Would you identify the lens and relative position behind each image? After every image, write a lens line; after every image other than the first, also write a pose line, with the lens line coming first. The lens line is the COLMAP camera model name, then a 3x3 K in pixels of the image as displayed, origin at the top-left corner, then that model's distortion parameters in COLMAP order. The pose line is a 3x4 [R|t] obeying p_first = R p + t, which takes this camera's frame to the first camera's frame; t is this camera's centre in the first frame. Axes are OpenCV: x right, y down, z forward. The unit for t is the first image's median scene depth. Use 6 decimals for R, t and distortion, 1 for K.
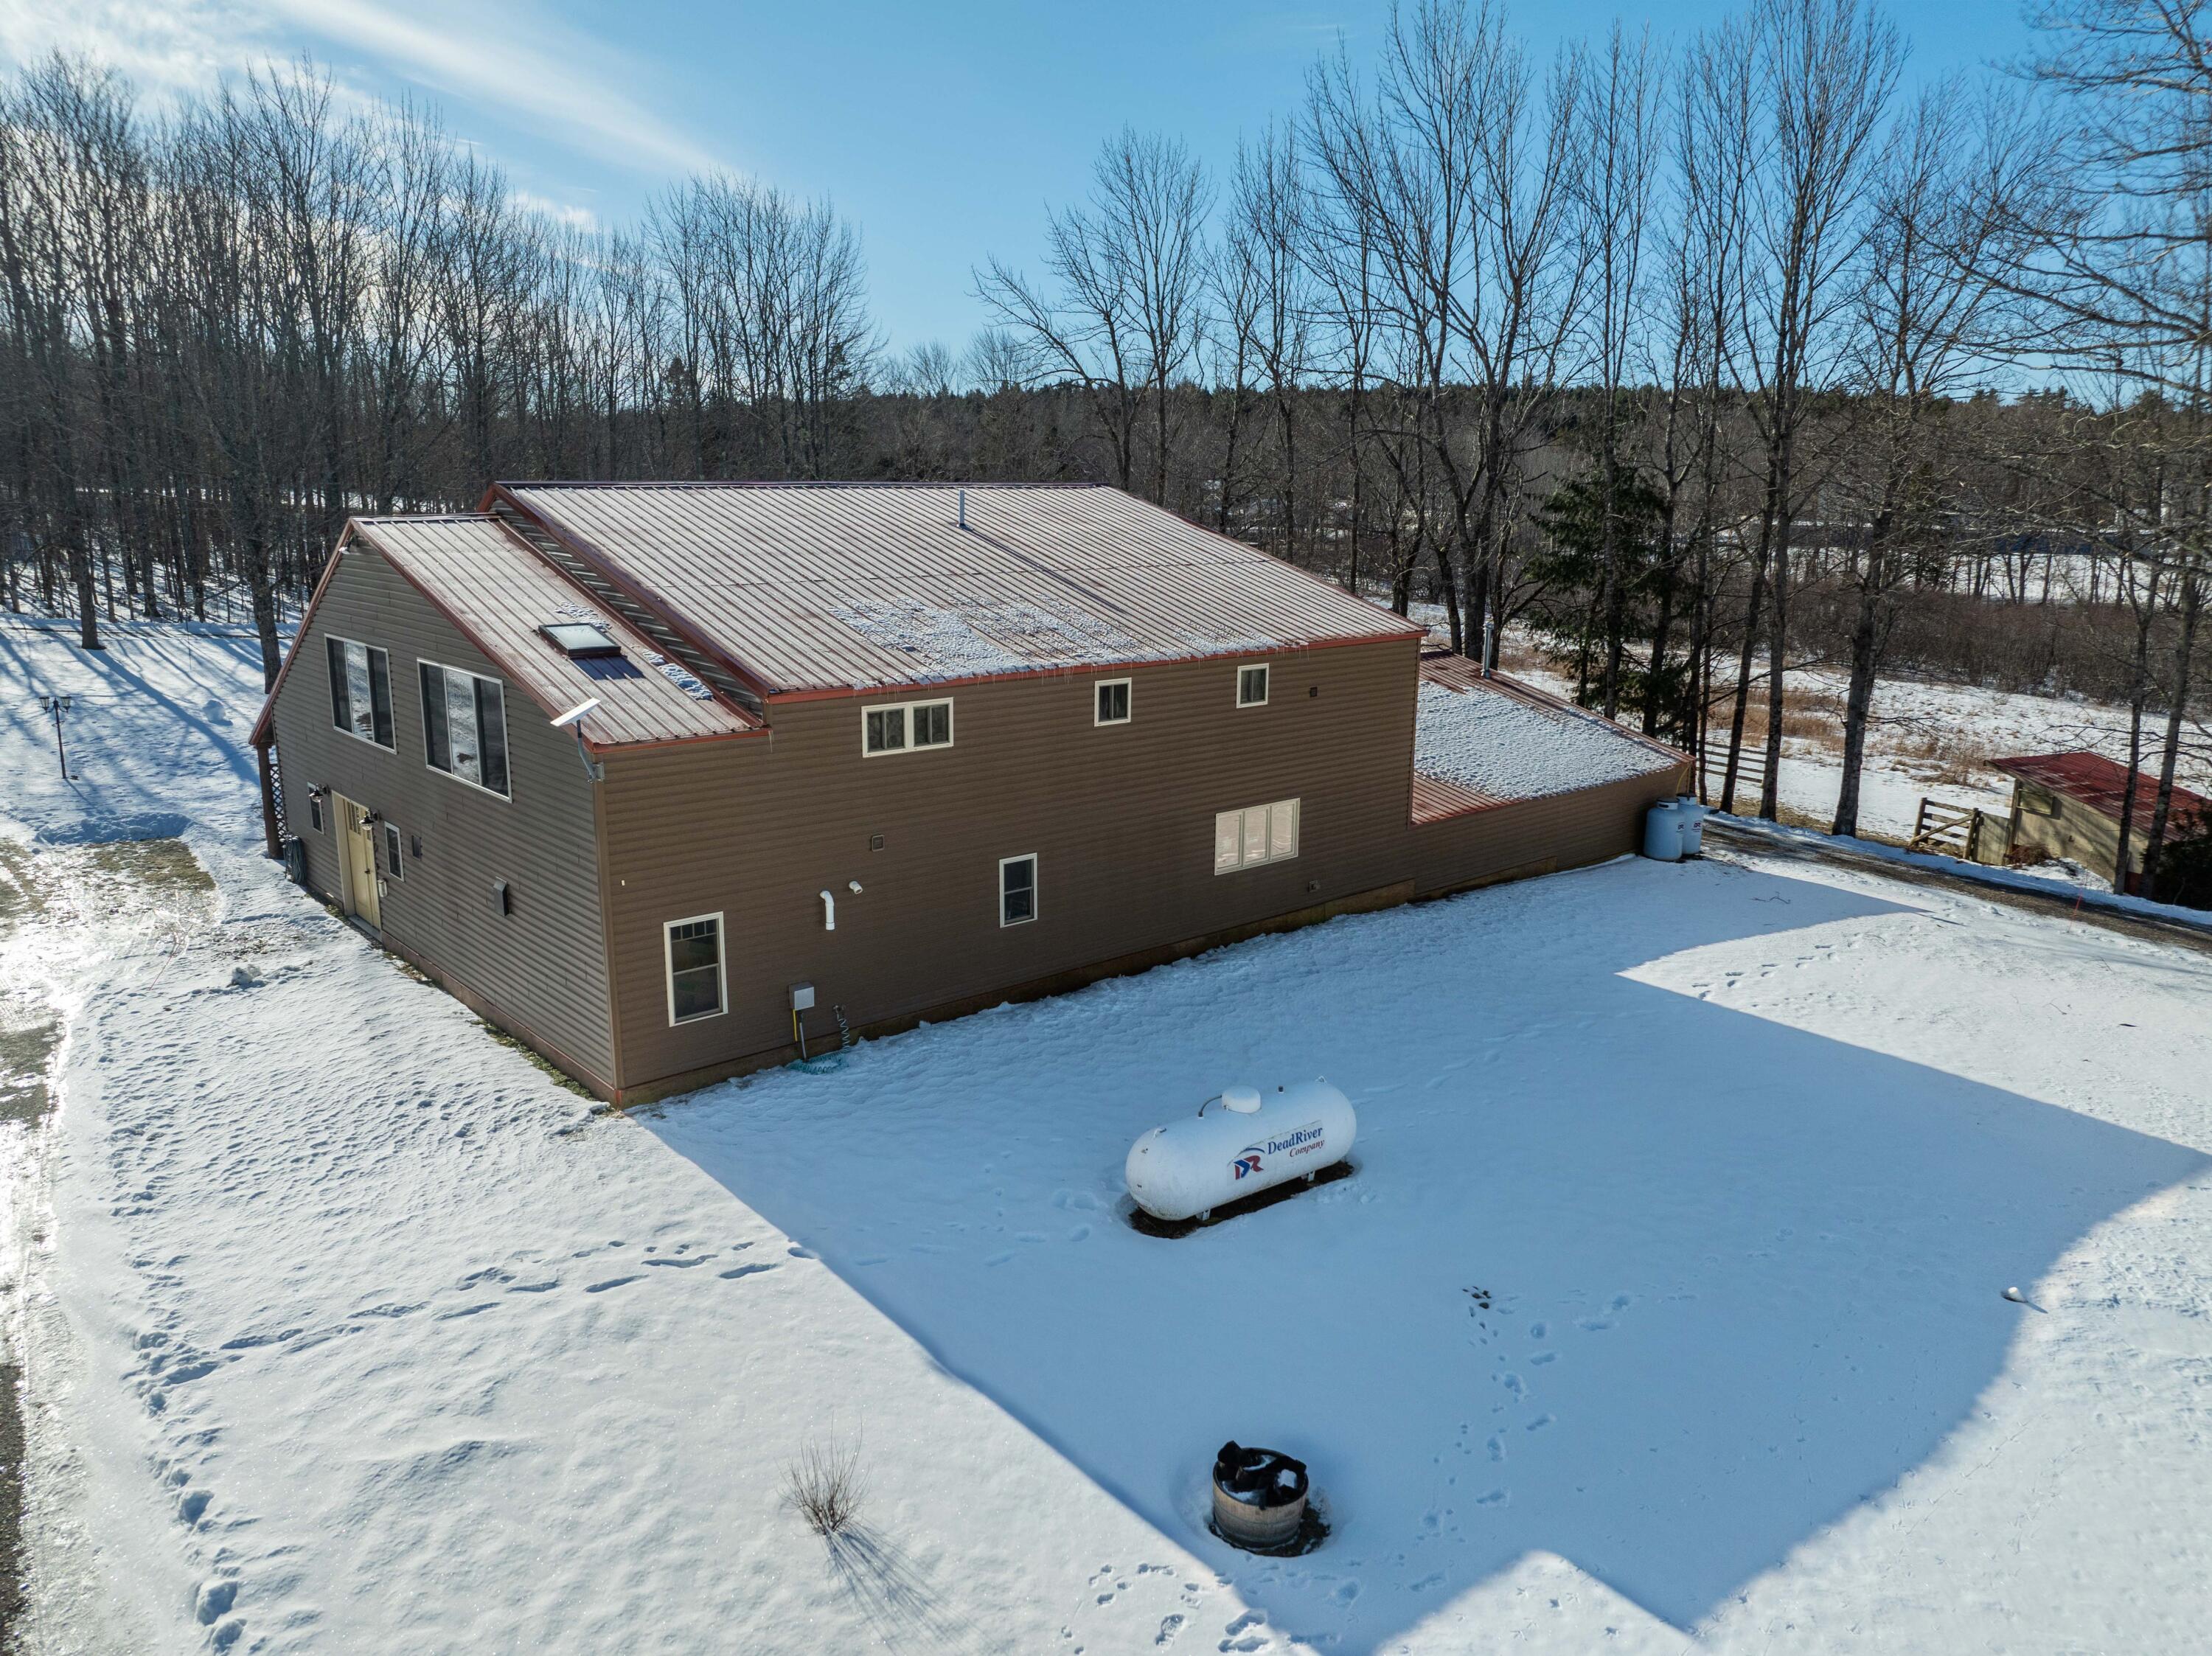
lens RADIAL K [[1562.3, 0, 1110.3], [0, 1562.3, 827.2], [0, 0, 1]] dist [-0.033948, -0.000790]
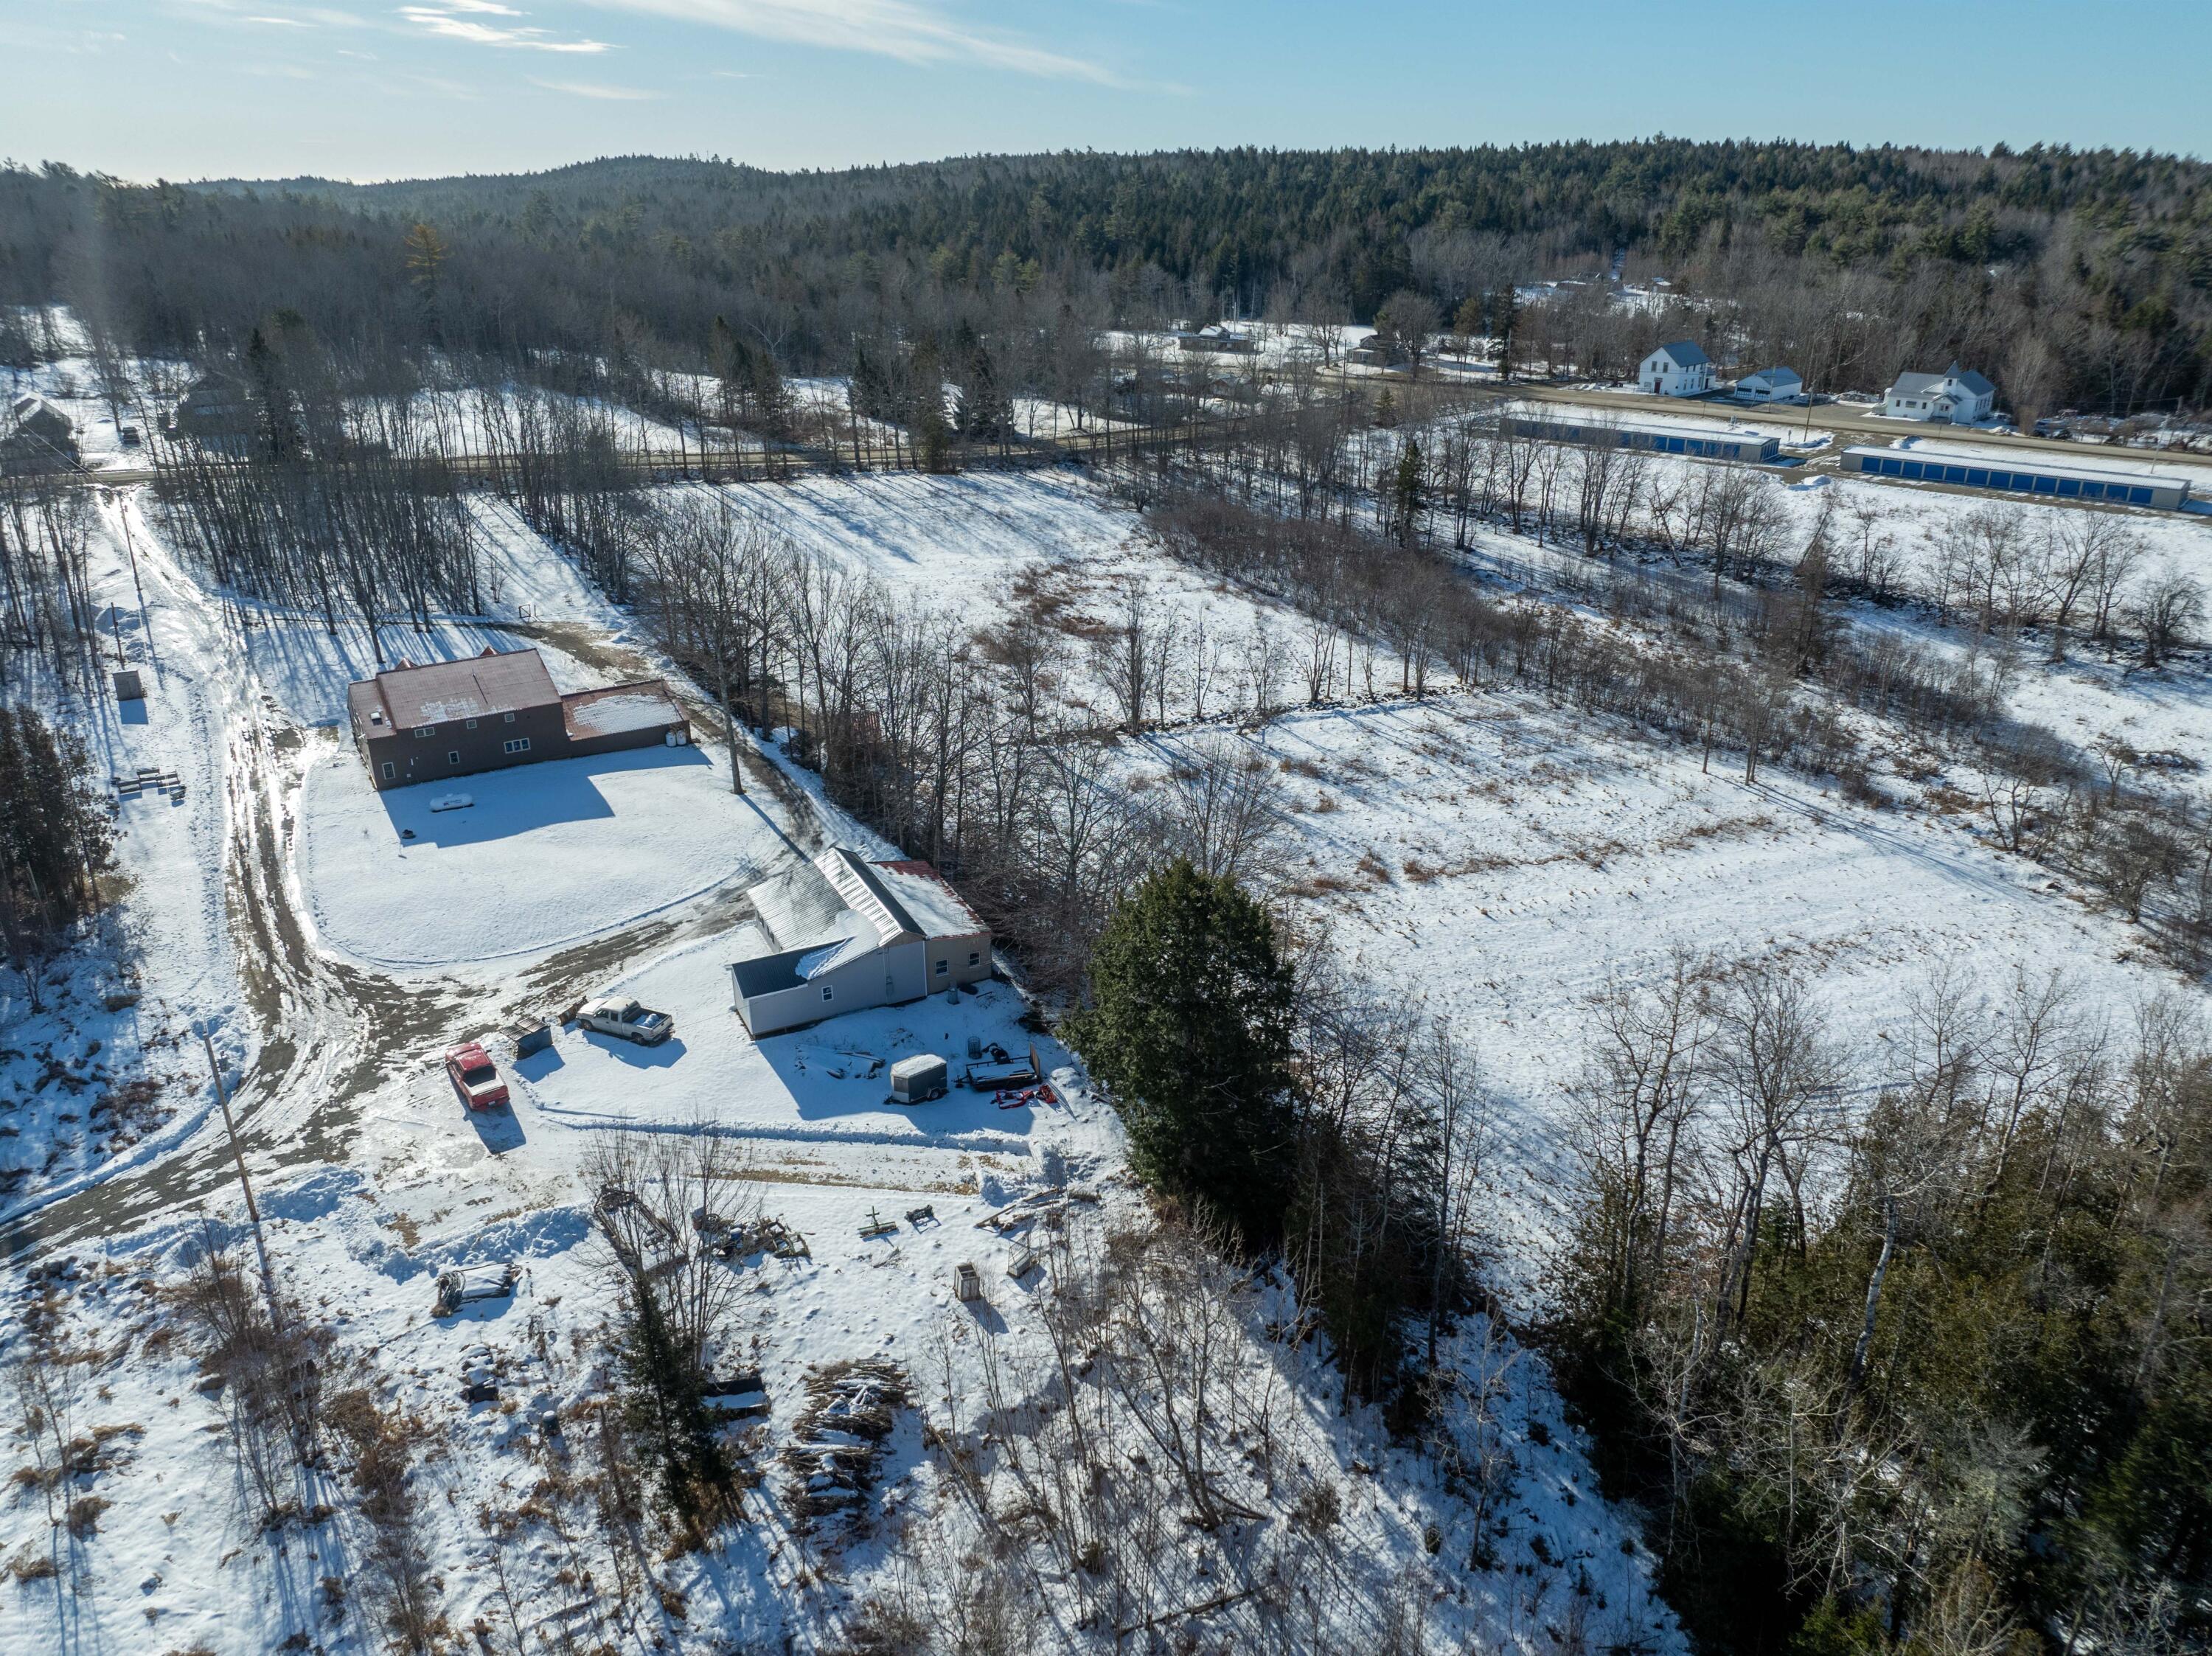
lens RADIAL K [[1557.4, 0, 1101.4], [0, 1557.4, 838.9], [0, 0, 1]] dist [-0.043939, 0.015814]
pose [[0.979544, 0.068673, -0.189149, 3.897344], [-0.029289, 0.978611, 0.203624, -1.032511], [0.199086, -0.193919, 0.960604, -4.666185]]
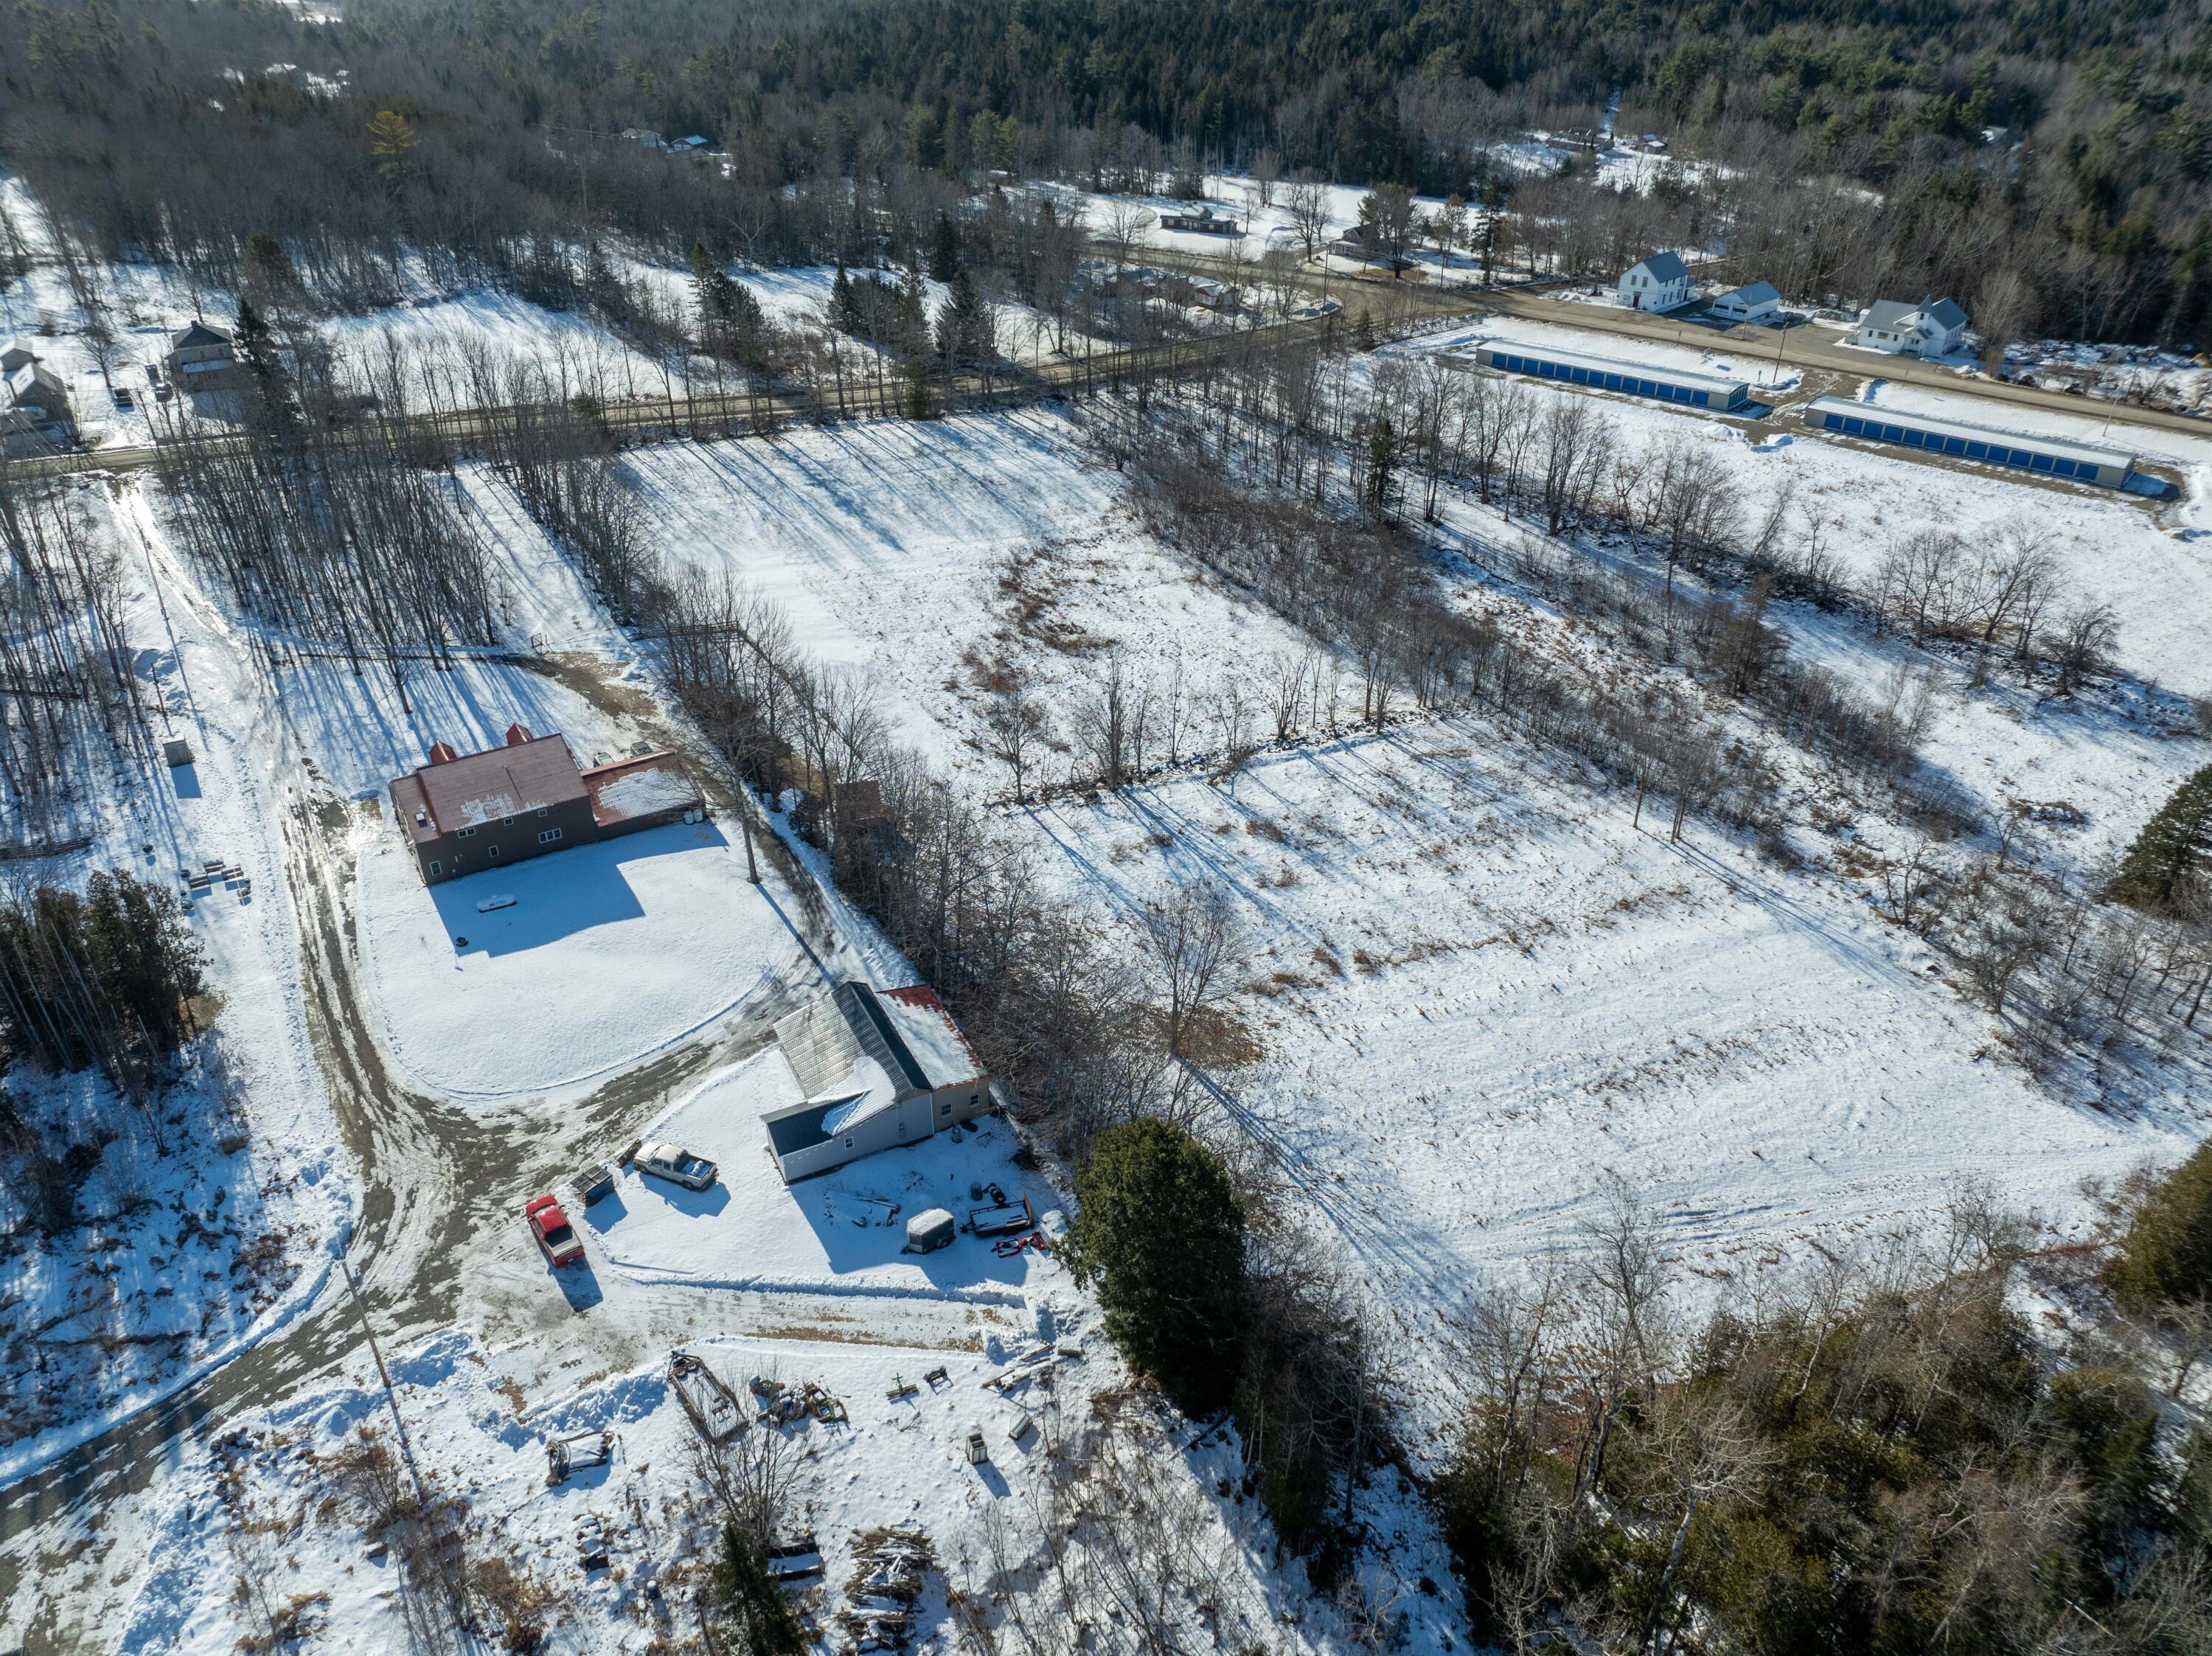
lens RADIAL K [[1557.4, 0, 1101.4], [0, 1557.4, 838.9], [0, 0, 1]] dist [-0.043939, 0.015814]
pose [[0.981825, 0.095357, -0.164096, 3.896549], [-0.034787, 0.940386, 0.338325, -2.549878], [0.186575, -0.326468, 0.926611, -4.974688]]
